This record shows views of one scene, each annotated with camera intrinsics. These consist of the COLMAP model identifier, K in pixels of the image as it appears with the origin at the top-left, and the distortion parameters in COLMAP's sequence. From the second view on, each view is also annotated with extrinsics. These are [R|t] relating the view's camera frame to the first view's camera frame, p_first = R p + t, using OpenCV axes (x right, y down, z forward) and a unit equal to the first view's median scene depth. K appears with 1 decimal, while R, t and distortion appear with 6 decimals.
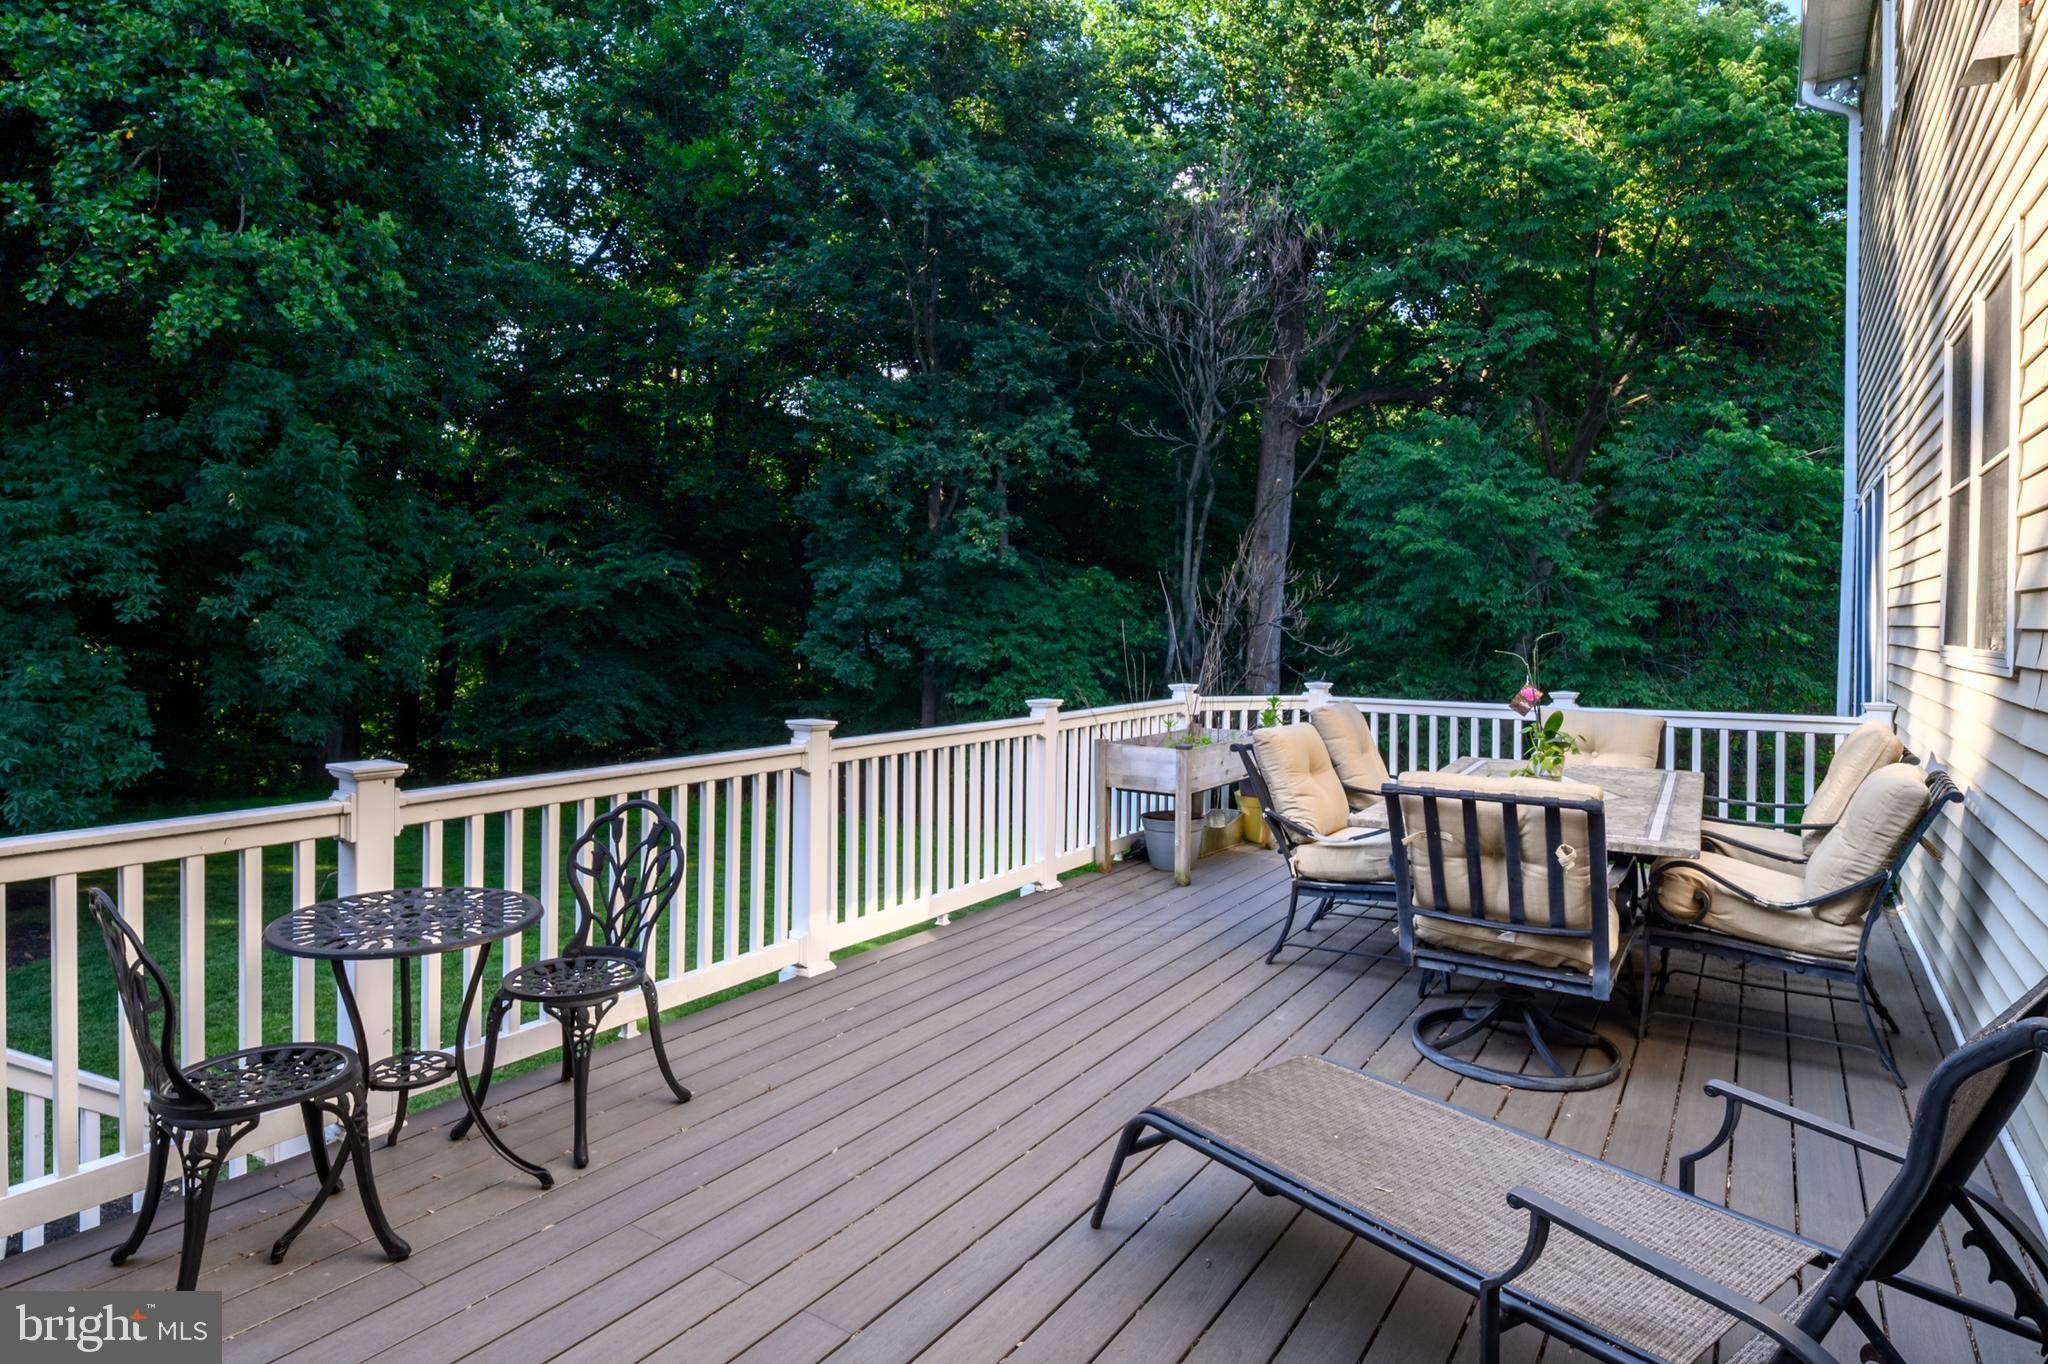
lens RADIAL K [[1183.1, 0, 1018.5], [0, 1183.1, 613.0], [0, 0, 1]] dist [0.040178, -0.000687]
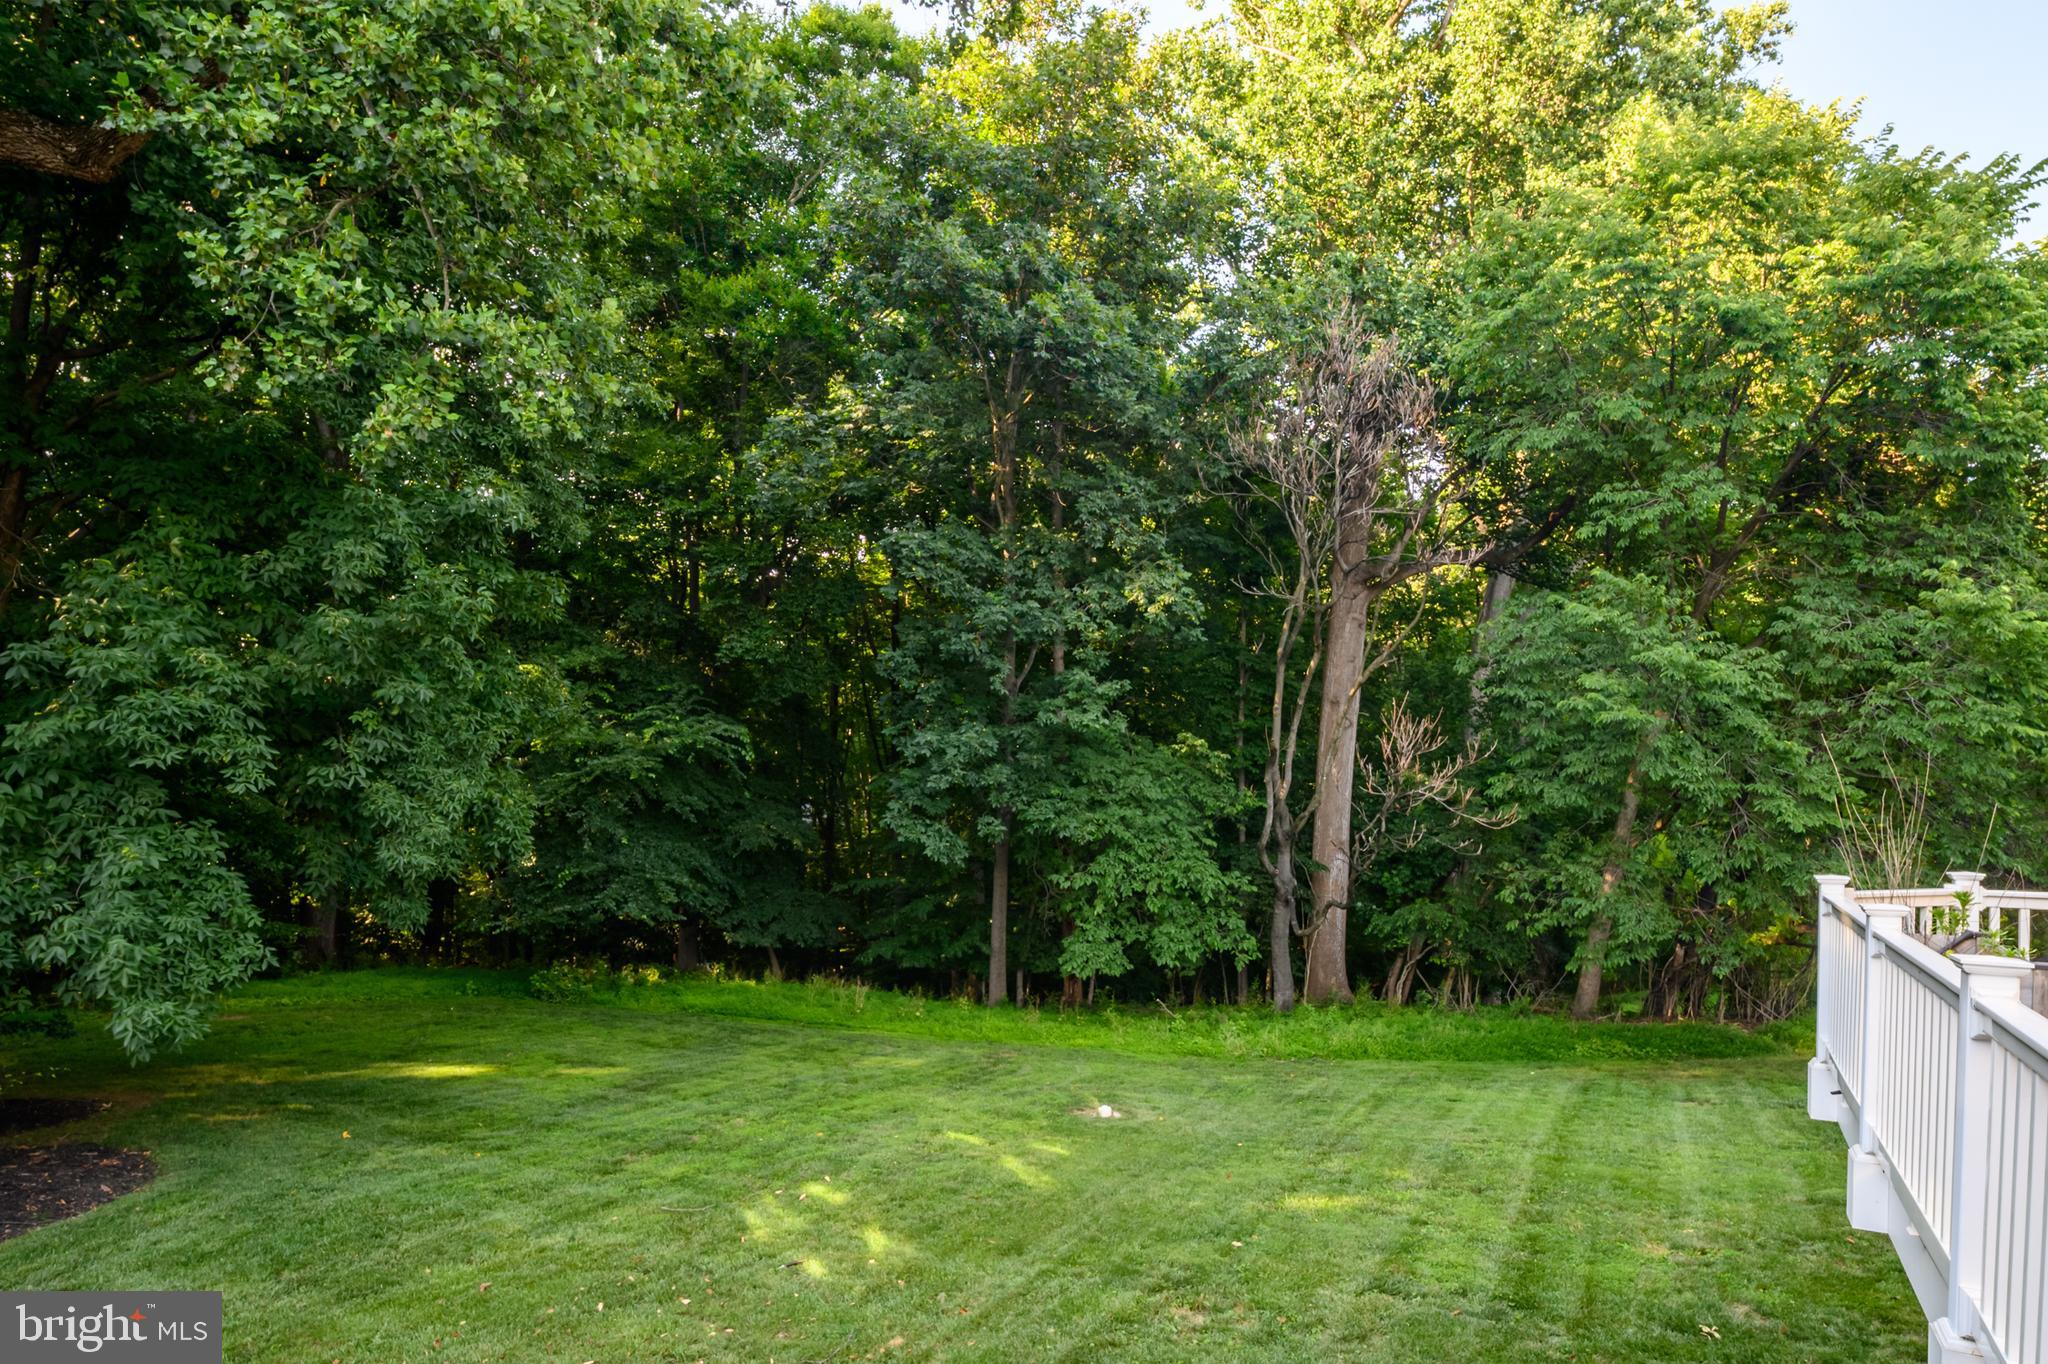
lens RADIAL K [[1180.5, 0, 1029.7], [0, 1180.5, 774.1], [0, 0, 1]] dist [0.045644, -0.003077]
pose [[0.997451, 0.004019, 0.071240, -0.230614], [-0.003671, 0.999981, -0.005022, -0.003472], [-0.071258, 0.004747, 0.997447, 0.127837]]
